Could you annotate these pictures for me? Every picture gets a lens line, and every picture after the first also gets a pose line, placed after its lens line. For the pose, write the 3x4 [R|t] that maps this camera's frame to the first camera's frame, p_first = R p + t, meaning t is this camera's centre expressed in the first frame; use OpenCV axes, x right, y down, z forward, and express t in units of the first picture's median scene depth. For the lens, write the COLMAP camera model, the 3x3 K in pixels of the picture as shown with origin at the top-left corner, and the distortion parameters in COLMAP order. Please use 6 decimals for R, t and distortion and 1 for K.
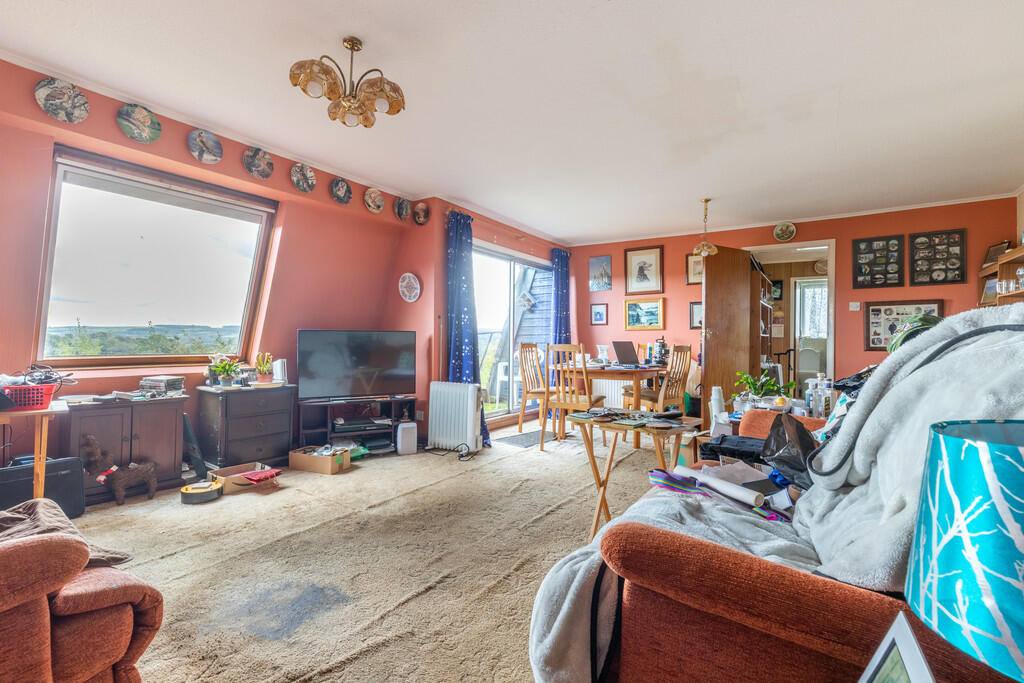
lens RADIAL K [[459.2, 0, 508.1], [0, 459.2, 338.9], [0, 0, 1]] dist [-0.000388, 0.000015]
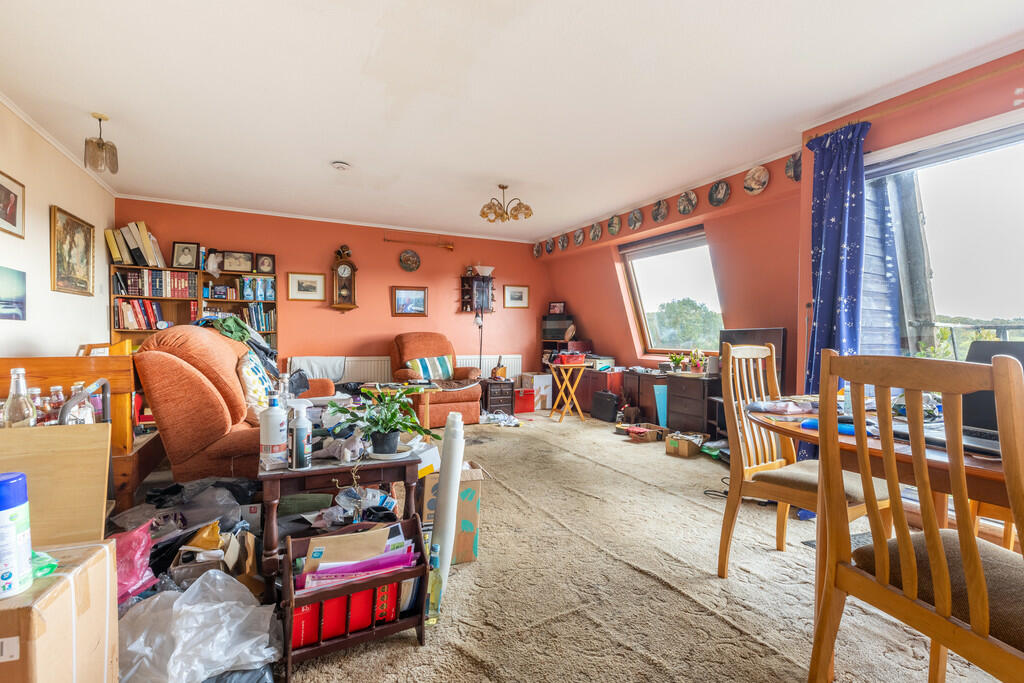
lens RADIAL K [[459.2, 0, 508.1], [0, 459.2, 338.9], [0, 0, 1]] dist [-0.000388, 0.000015]
pose [[-0.479912, -0.007907, -0.877281, 0.924224], [-0.004271, 0.999969, -0.006677, 0.013155], [0.877306, 0.000542, -0.479930, 1.317197]]
